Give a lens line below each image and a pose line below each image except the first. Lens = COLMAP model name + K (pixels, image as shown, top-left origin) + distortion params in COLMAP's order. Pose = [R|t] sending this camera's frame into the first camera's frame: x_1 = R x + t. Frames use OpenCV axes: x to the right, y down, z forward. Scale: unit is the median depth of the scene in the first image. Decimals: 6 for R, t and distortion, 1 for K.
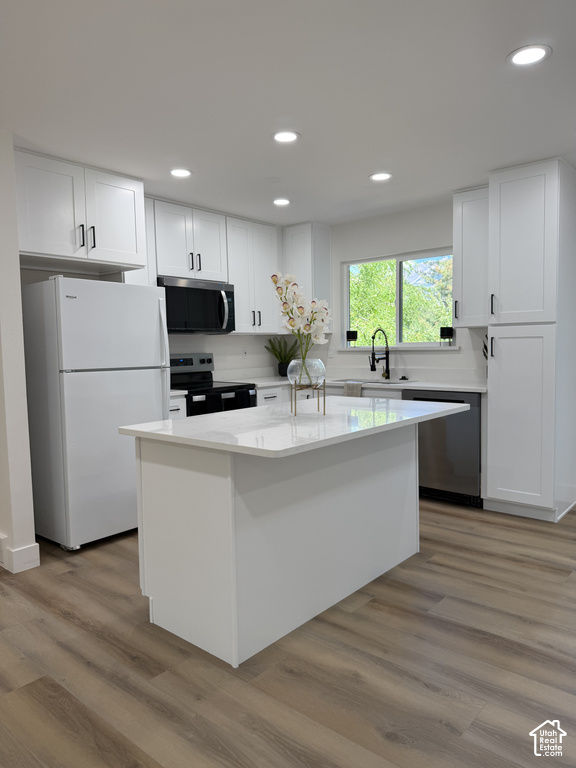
lens RADIAL K [[543.7, 0, 288.0], [0, 543.7, 384.0], [0, 0, 1]] dist [-0.001173, 0.001413]
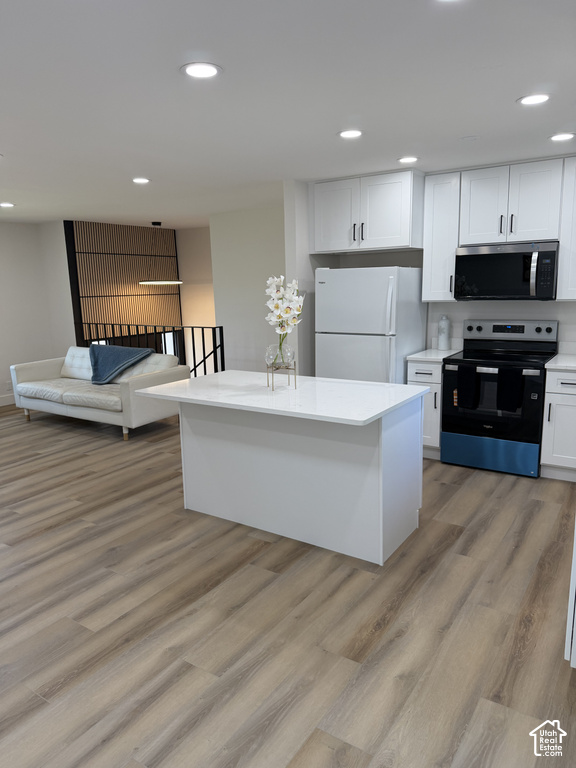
lens RADIAL K [[532.9, 0, 281.8], [0, 532.9, 382.2], [0, 0, 1]] dist [0.156420, -0.277993]
pose [[0.121887, 0.191988, -0.973799, 1.230009], [-0.048738, 0.981088, 0.187324, -0.187219], [0.991347, 0.024629, 0.128939, 0.819392]]
